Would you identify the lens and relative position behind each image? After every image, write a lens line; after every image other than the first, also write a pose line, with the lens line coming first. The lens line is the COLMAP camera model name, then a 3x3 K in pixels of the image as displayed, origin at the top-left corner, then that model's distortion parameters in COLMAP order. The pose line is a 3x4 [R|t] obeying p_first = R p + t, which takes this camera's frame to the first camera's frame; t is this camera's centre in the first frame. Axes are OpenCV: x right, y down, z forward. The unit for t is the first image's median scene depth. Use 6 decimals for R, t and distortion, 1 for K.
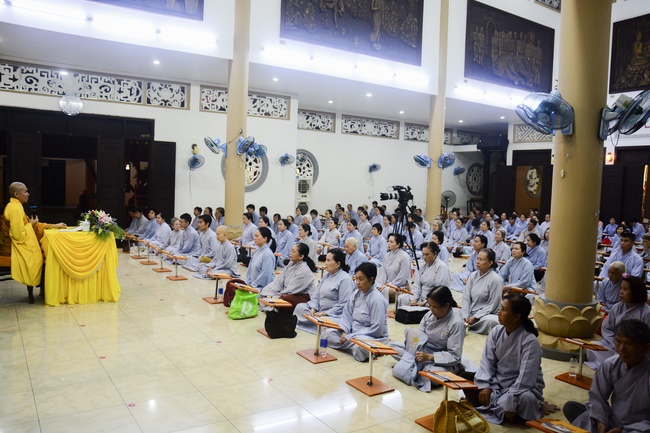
lens RADIAL K [[544.4, 0, 325.0], [0, 544.4, 216.5], [0, 0, 1]] dist [-0.154194, 0.128468]
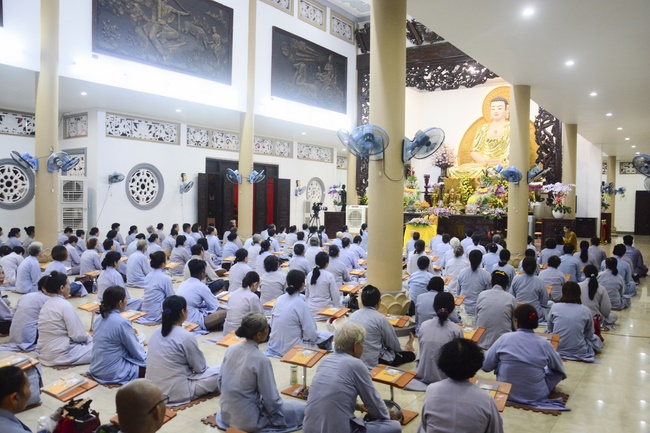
lens RADIAL K [[544.4, 0, 325.0], [0, 544.4, 216.5], [0, 0, 1]] dist [-0.154194, 0.128468]
pose [[0.919495, -0.040687, 0.390990, -0.233294], [0.048372, 0.998781, -0.009820, -0.002501], [-0.390114, 0.027942, 0.920342, -0.144862]]
